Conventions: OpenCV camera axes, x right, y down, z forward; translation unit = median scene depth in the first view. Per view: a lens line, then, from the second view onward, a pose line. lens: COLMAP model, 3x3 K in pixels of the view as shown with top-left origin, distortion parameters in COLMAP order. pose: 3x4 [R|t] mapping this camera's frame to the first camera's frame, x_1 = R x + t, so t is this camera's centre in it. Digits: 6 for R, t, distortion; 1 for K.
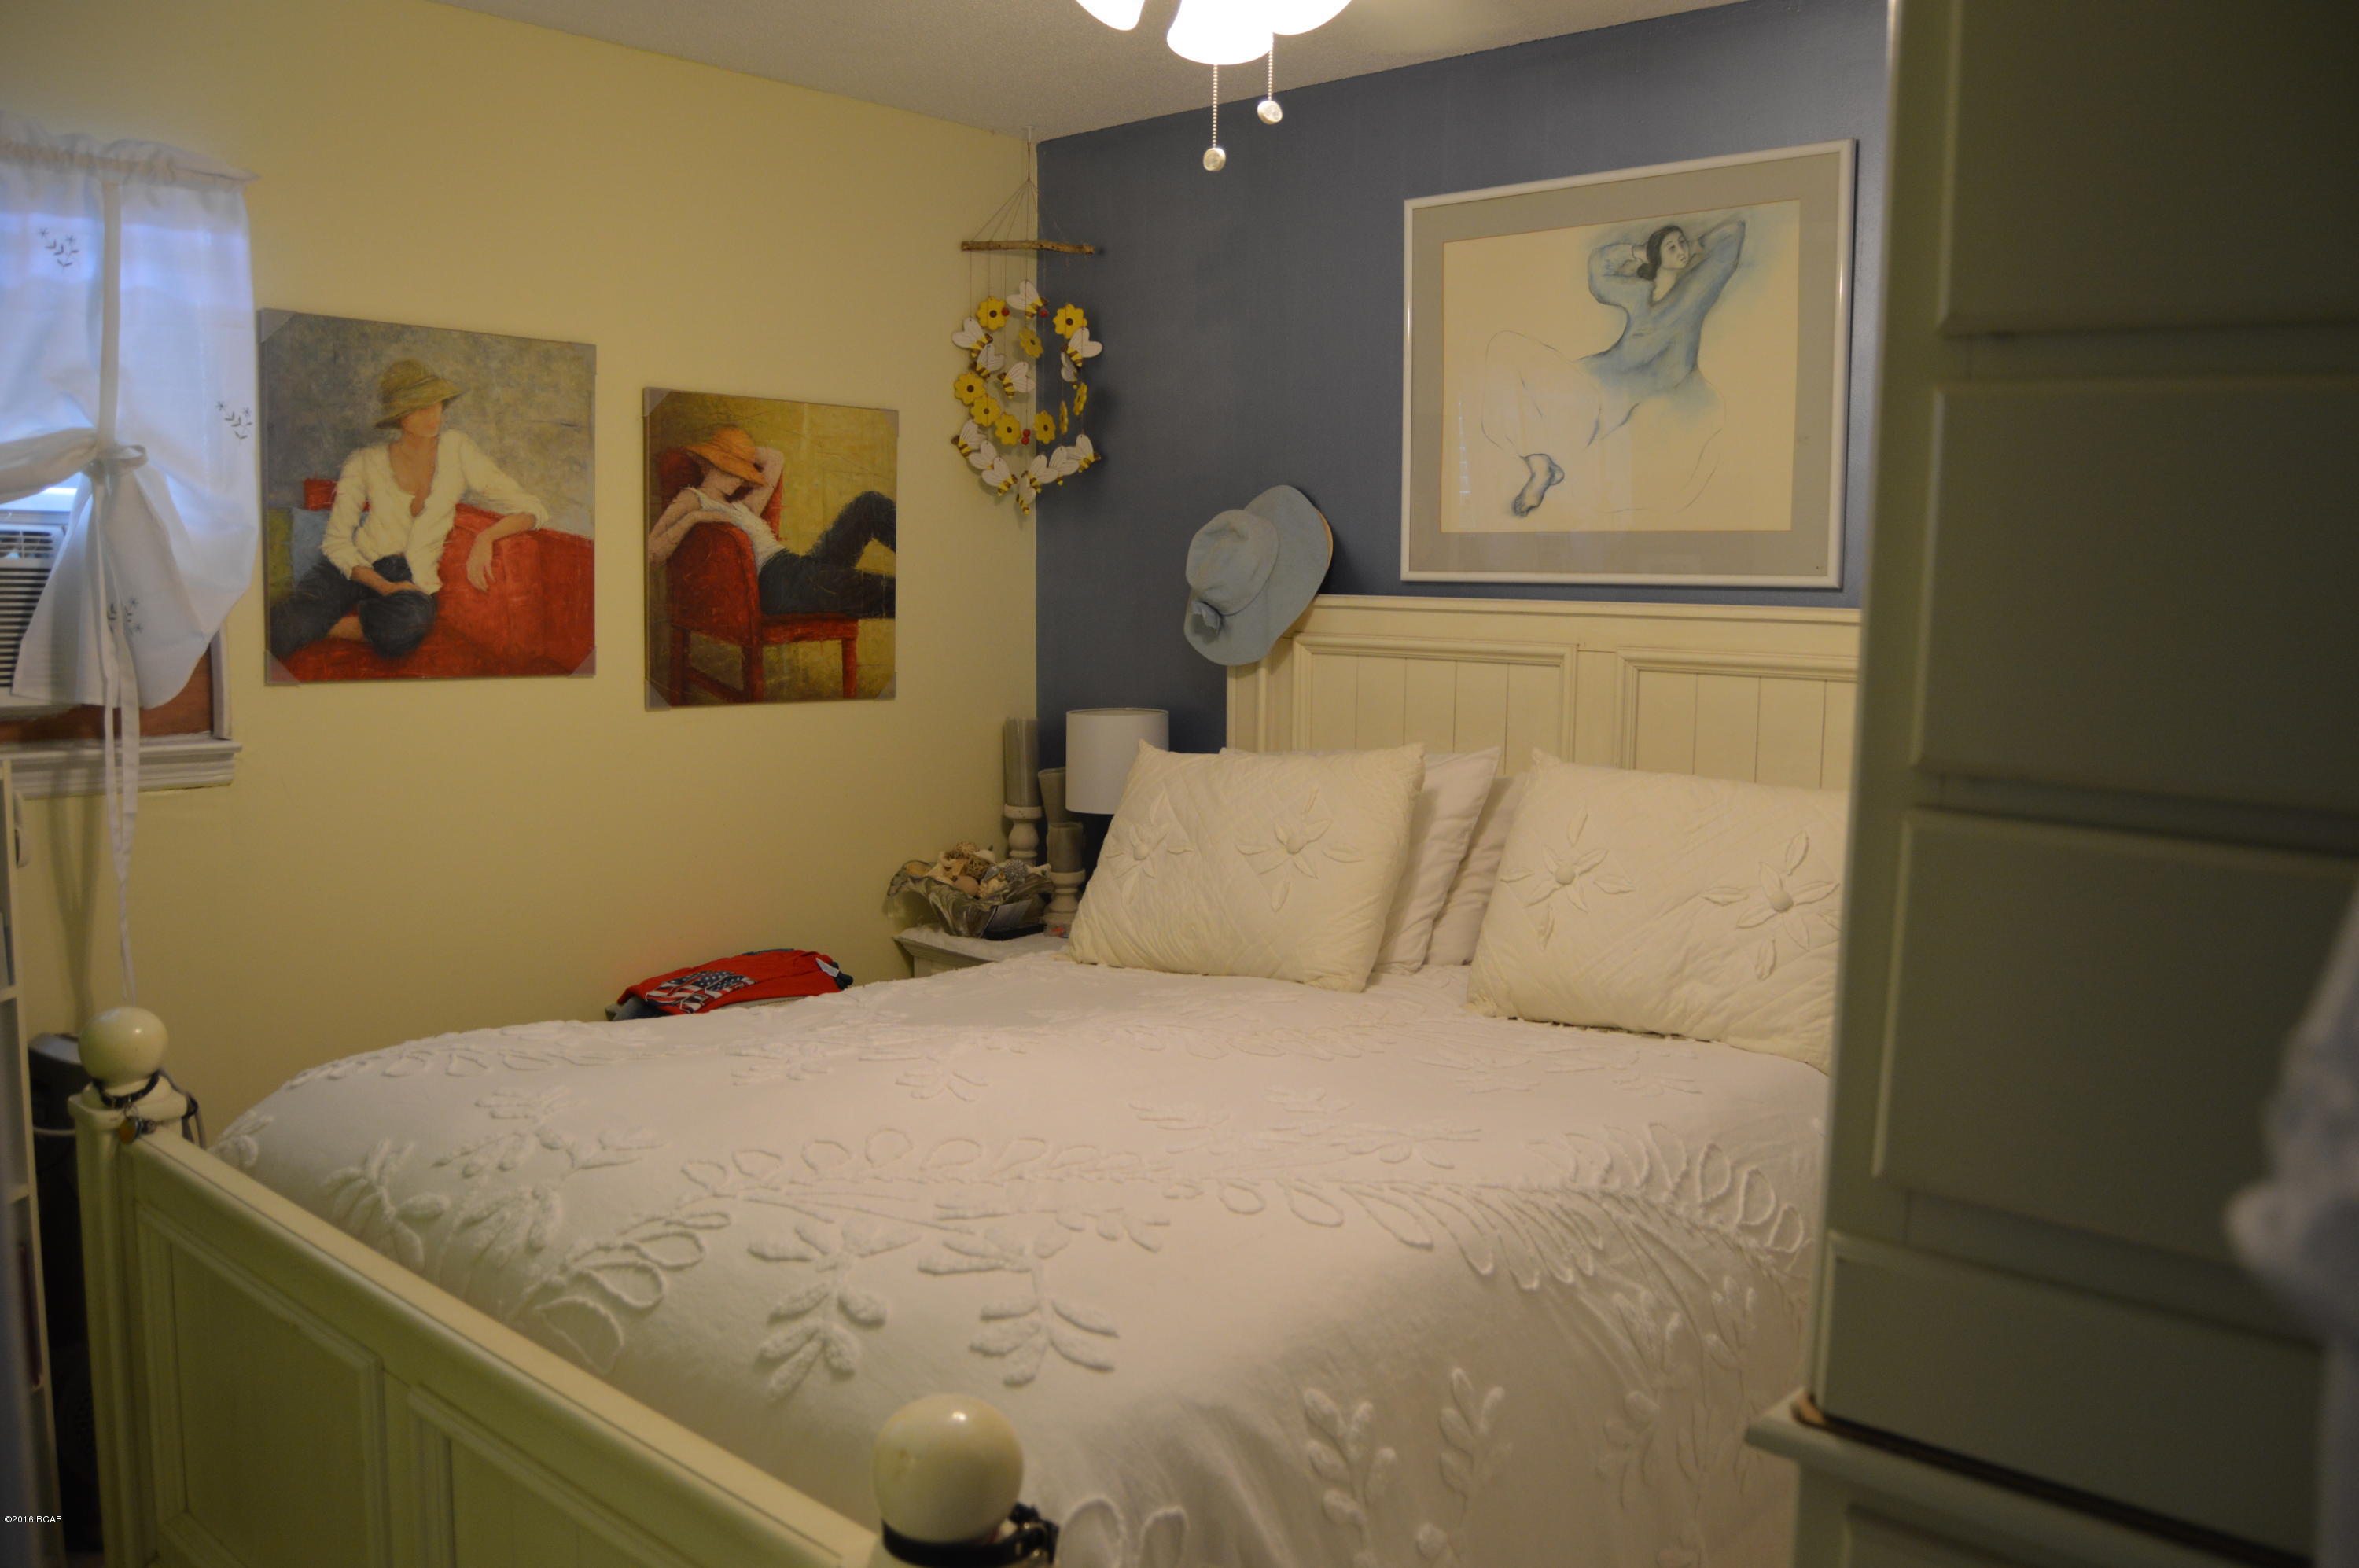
lens RADIAL K [[1875.8, 0, 1177.2], [0, 1875.8, 779.4], [0, 0, 1]] dist [-0.092796, 0.035403]
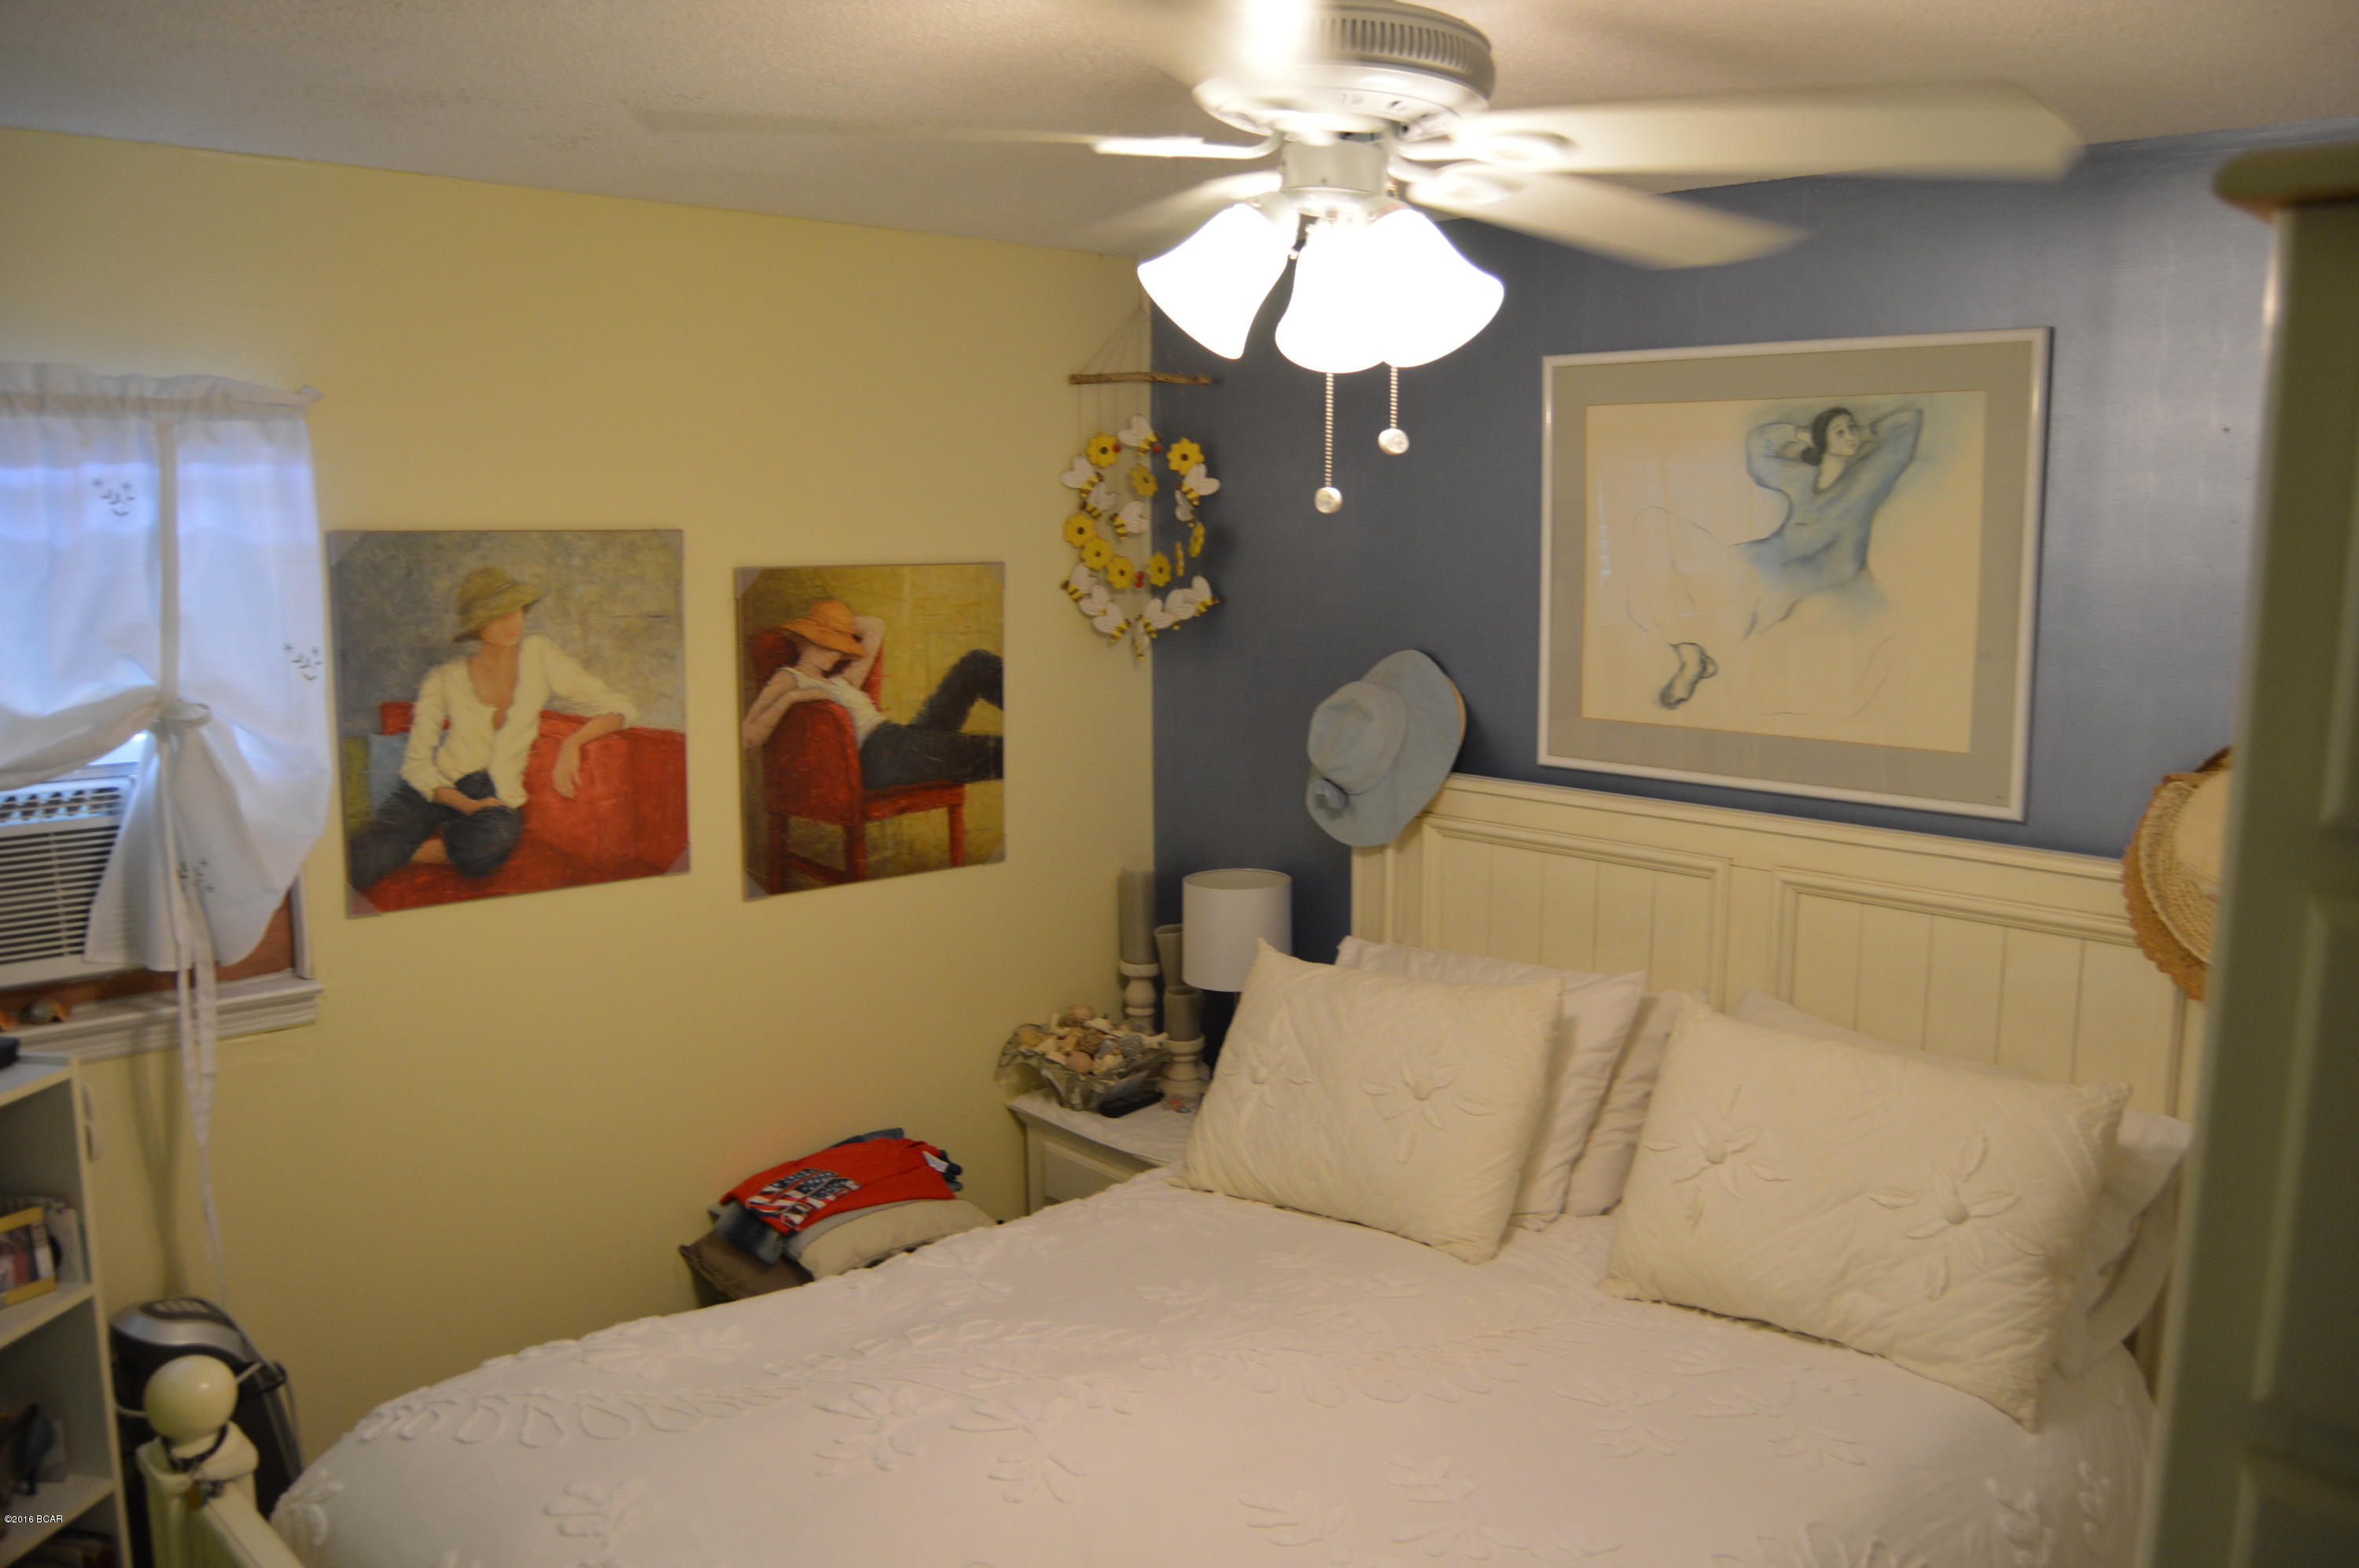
lens RADIAL K [[1875.8, 0, 1178.0], [0, 1875.8, 785.6], [0, 0, 1]] dist [-0.092796, 0.035403]
pose [[0.997510, -0.002261, -0.070486, 0.006728], [0.004775, 0.999358, 0.035510, -0.145137], [0.070360, -0.035758, 0.996881, 0.064982]]
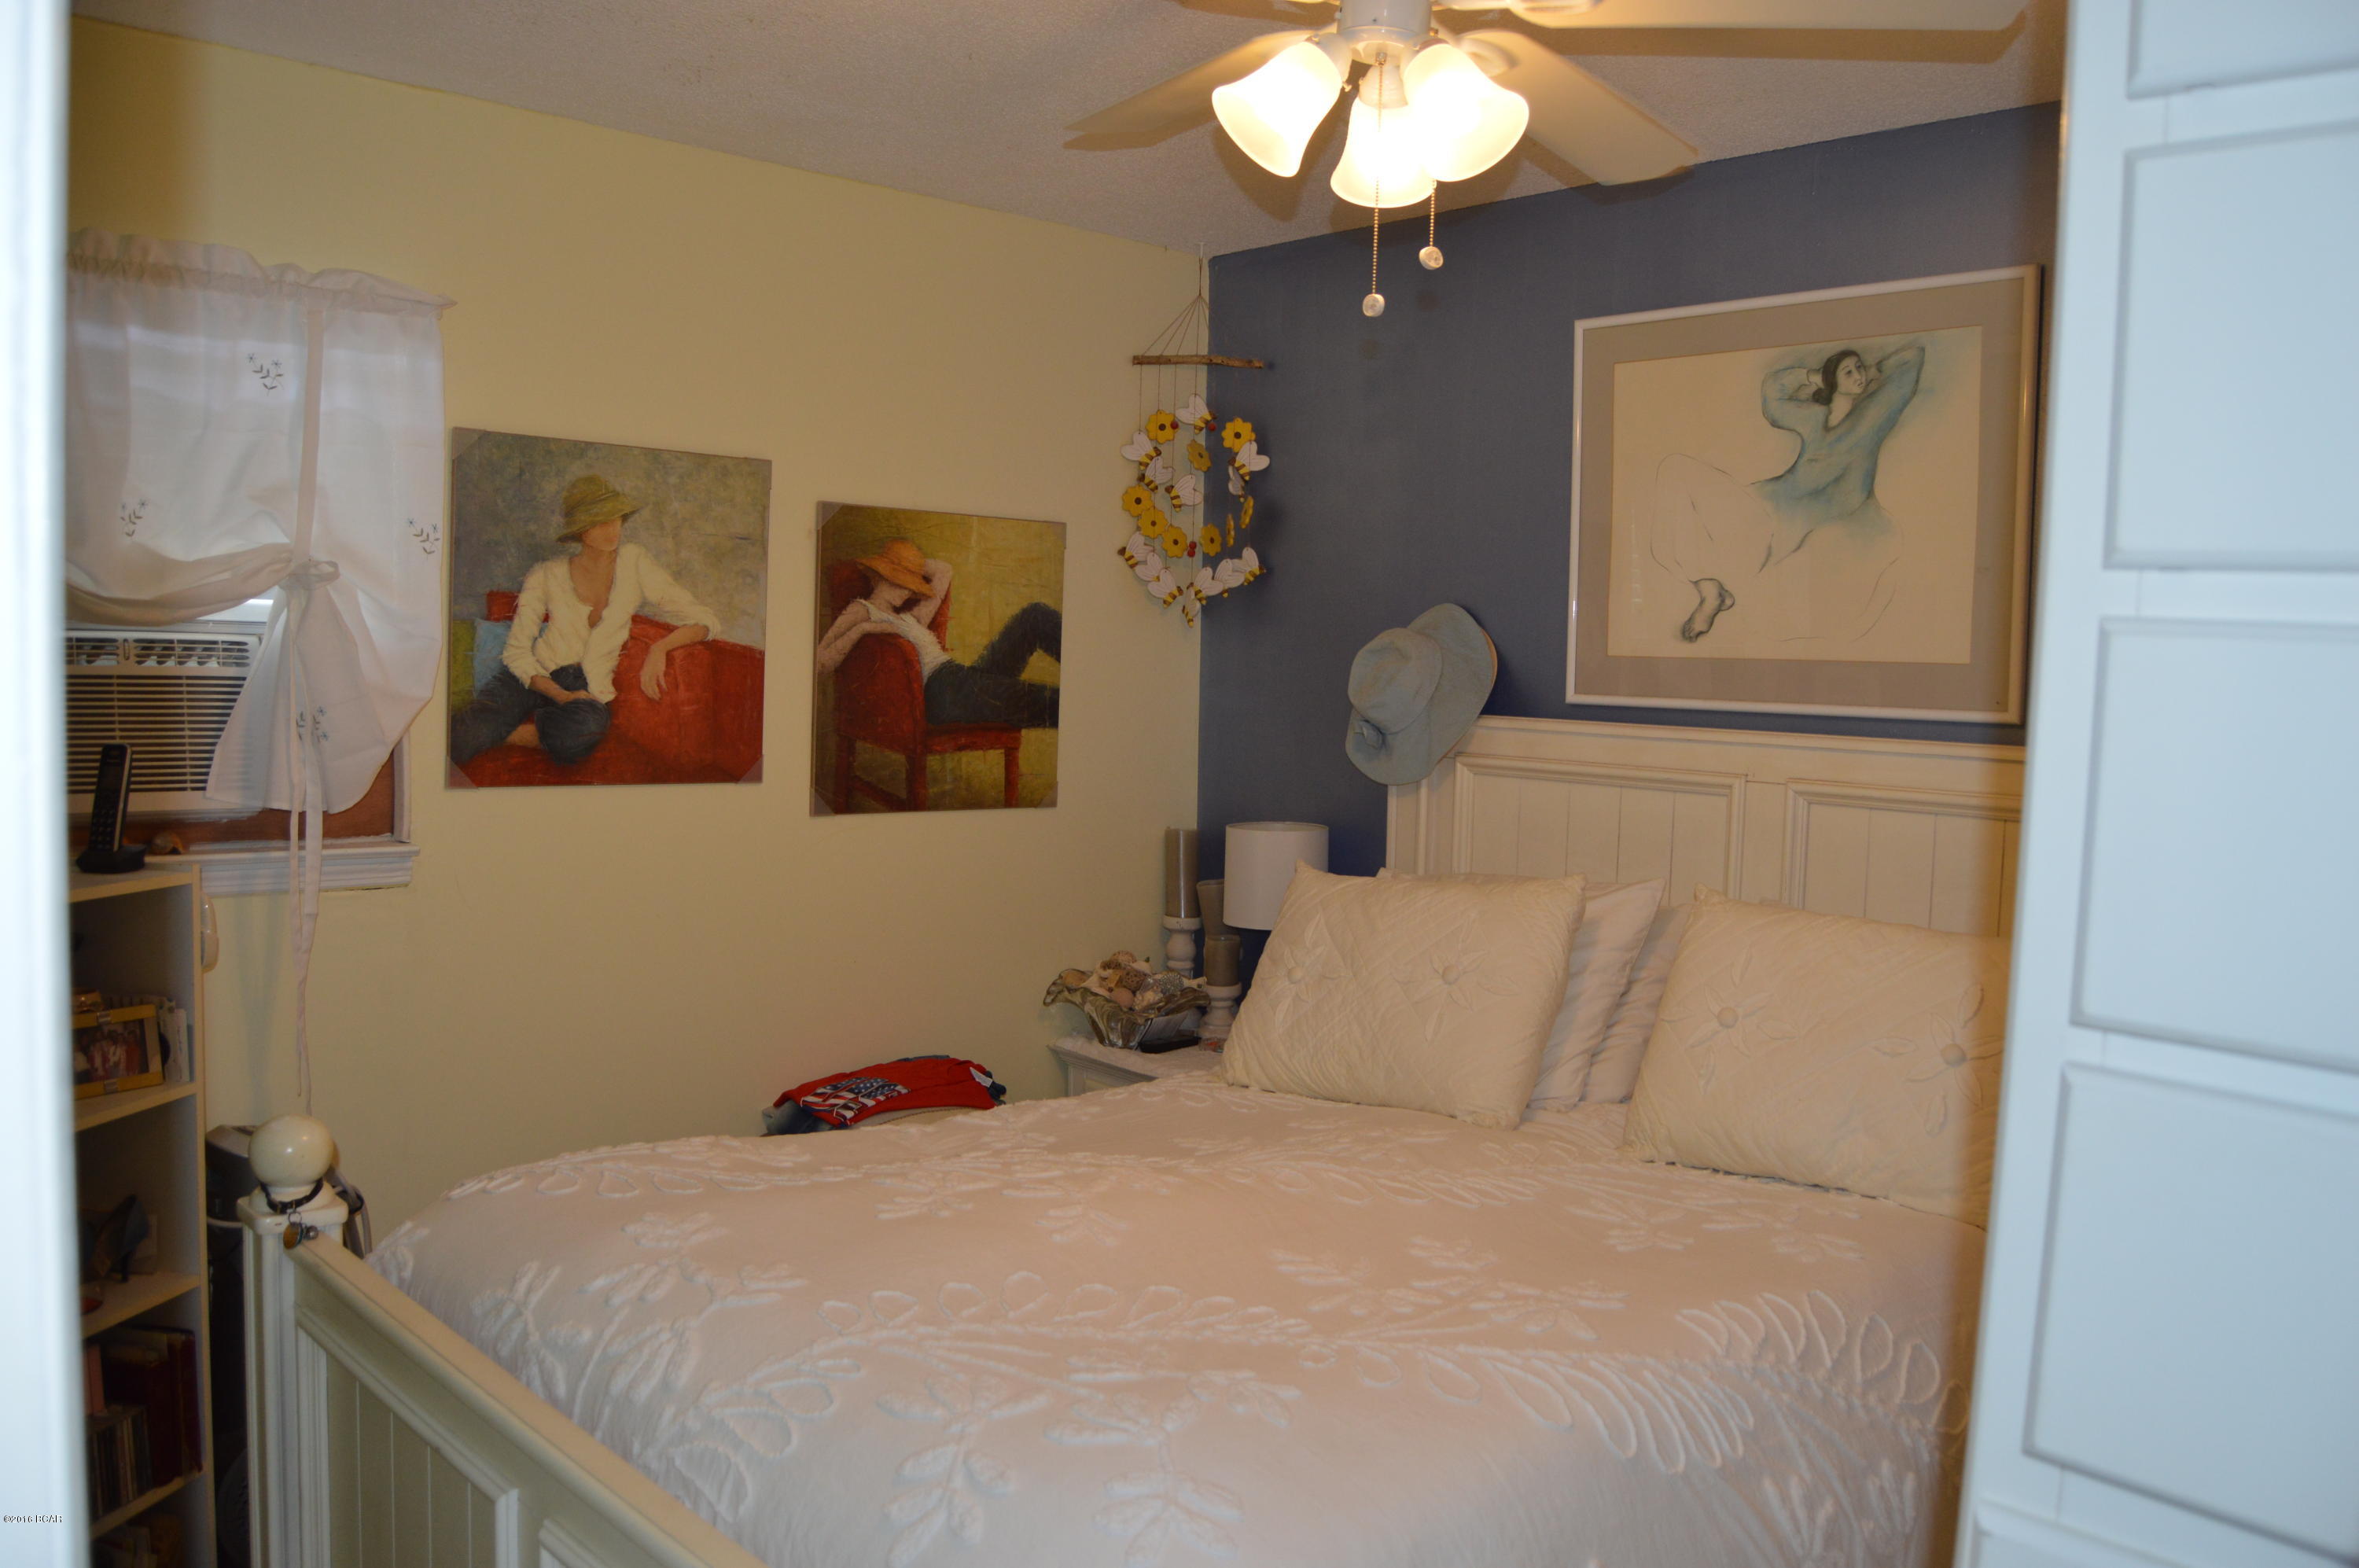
lens RADIAL K [[1875.8, 0, 1175.4], [0, 1875.8, 775.8], [0, 0, 1]] dist [-0.092796, 0.035403]
pose [[0.995504, 0.019785, -0.092635, 0.007288], [-0.023906, 0.998764, -0.043587, -0.022601], [0.091658, 0.045606, 0.994746, 0.004530]]
